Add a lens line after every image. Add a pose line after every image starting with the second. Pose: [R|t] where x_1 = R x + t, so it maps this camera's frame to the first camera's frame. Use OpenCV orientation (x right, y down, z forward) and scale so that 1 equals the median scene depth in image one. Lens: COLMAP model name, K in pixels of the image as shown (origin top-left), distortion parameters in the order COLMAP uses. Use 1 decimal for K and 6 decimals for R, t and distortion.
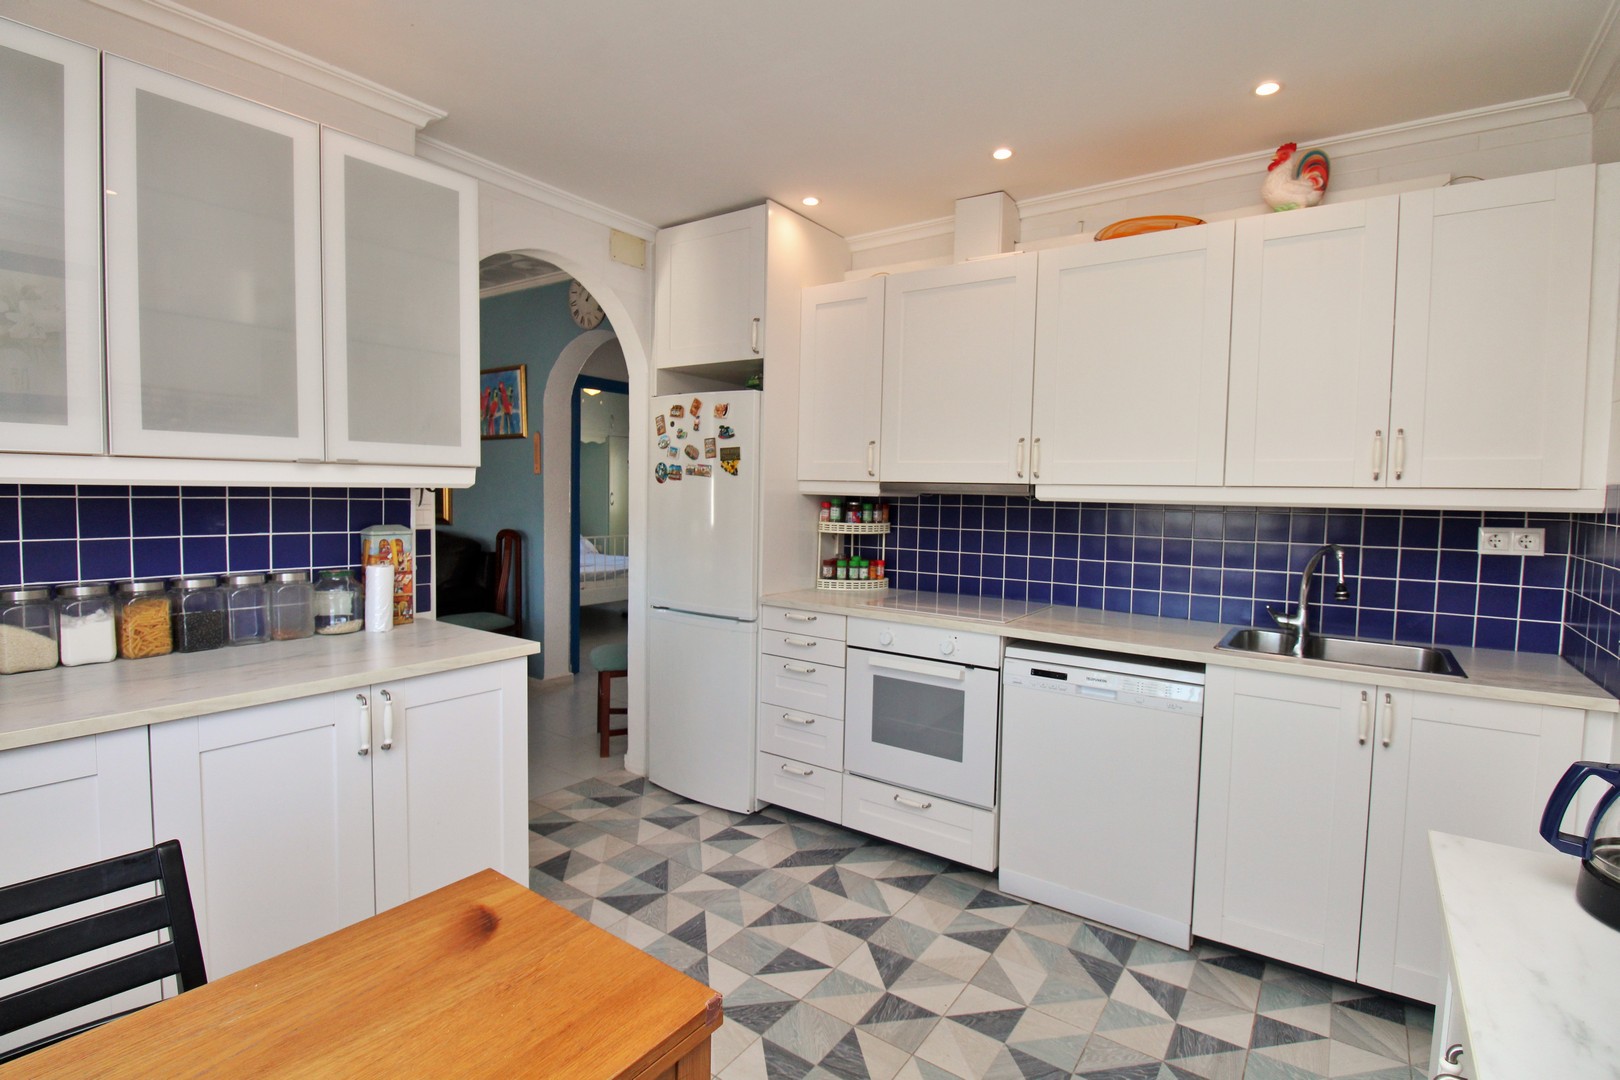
lens RADIAL K [[768.1, 0, 816.4], [0, 768.1, 542.0], [0, 0, 1]] dist [0.001479, -0.014891]
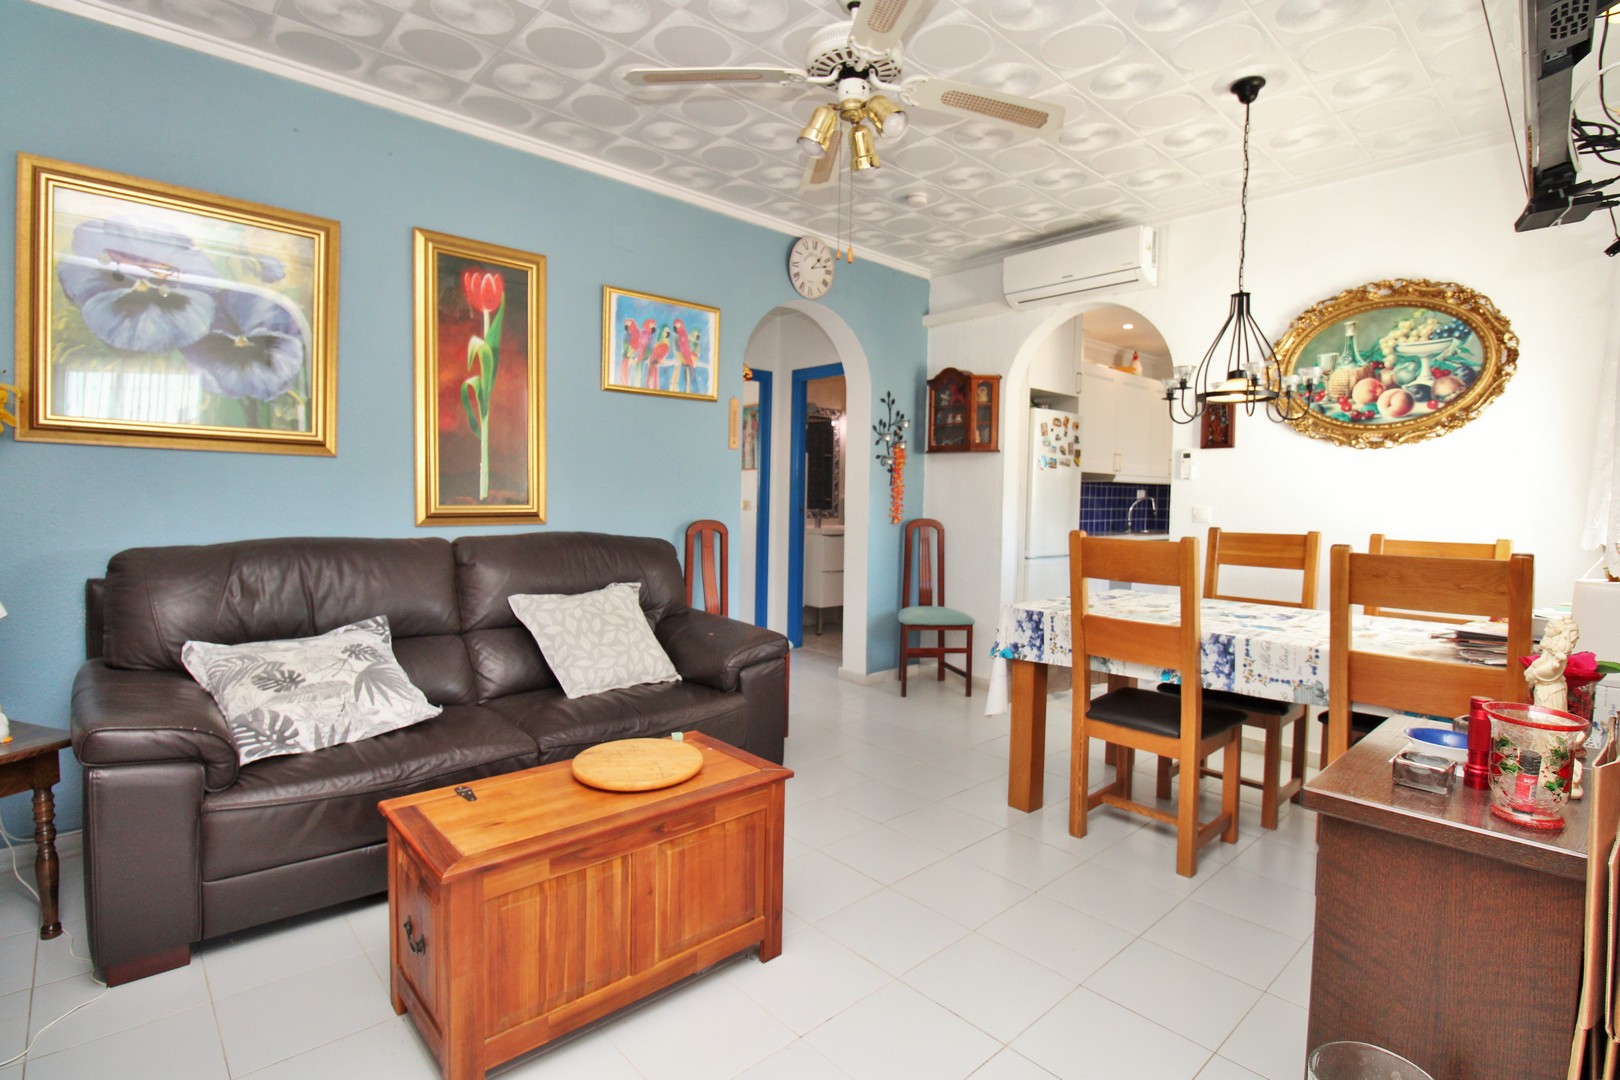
lens RADIAL K [[783.7, 0, 823.3], [0, 783.7, 536.1], [0, 0, 1]] dist [0.000716, -0.015763]
pose [[0.210072, -0.070221, 0.975161, -2.177430], [0.050475, 0.996866, 0.060911, -0.080560], [-0.976382, 0.036425, 0.212959, 1.383691]]
